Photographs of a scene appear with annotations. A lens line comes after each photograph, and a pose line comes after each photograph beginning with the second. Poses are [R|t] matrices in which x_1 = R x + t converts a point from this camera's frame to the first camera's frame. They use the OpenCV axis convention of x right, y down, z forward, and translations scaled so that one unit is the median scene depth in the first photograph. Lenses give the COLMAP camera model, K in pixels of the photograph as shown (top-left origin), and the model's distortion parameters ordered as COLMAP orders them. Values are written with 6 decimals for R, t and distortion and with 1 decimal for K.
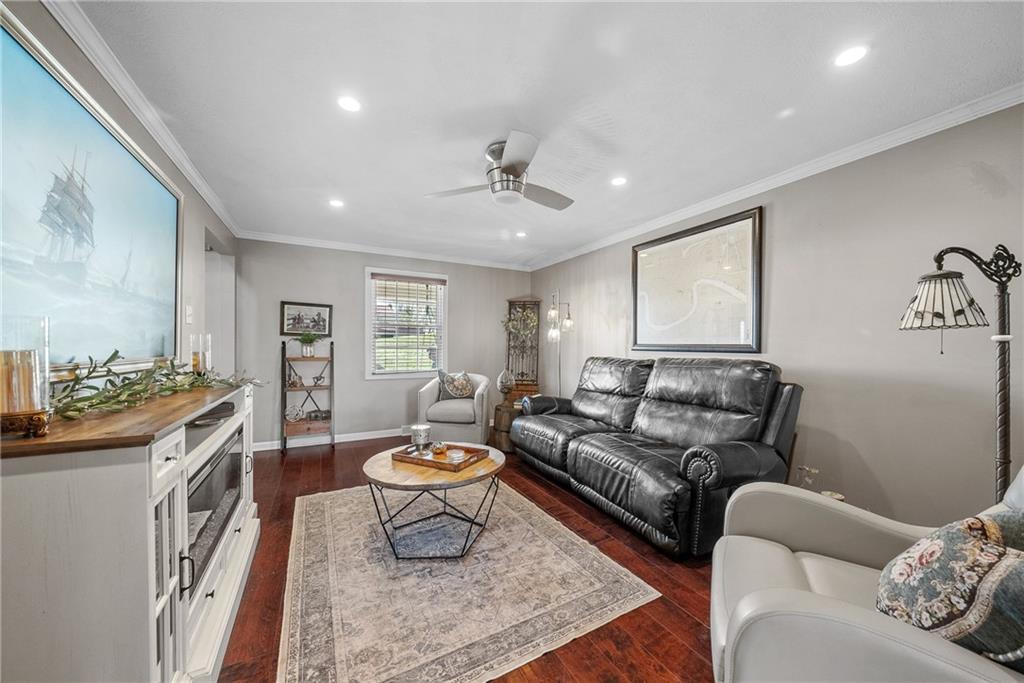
lens RADIAL K [[374.8, 0, 519.1], [0, 374.8, 346.7], [0, 0, 1]] dist [0.000381, 0.000064]
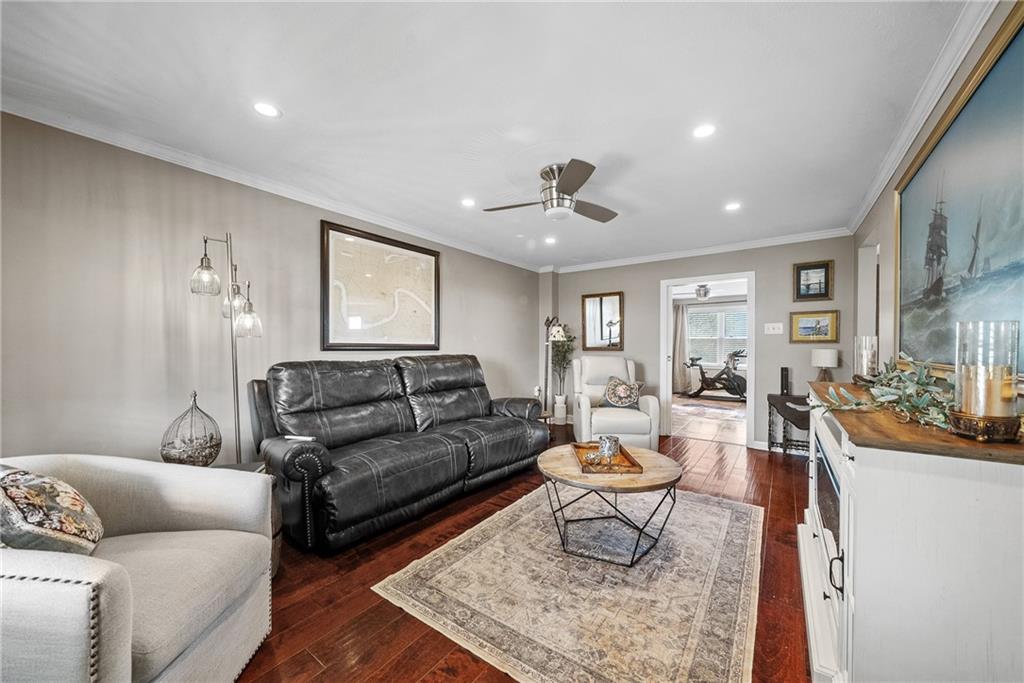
lens RADIAL K [[374.8, 0, 519.4], [0, 374.8, 345.7], [0, 0, 1]] dist [0.000381, 0.000064]
pose [[-0.451504, -0.006177, 0.892248, -0.824783], [-0.000295, 0.999977, 0.006773, -0.010245], [-0.892269, 0.002795, -0.451496, 1.365872]]
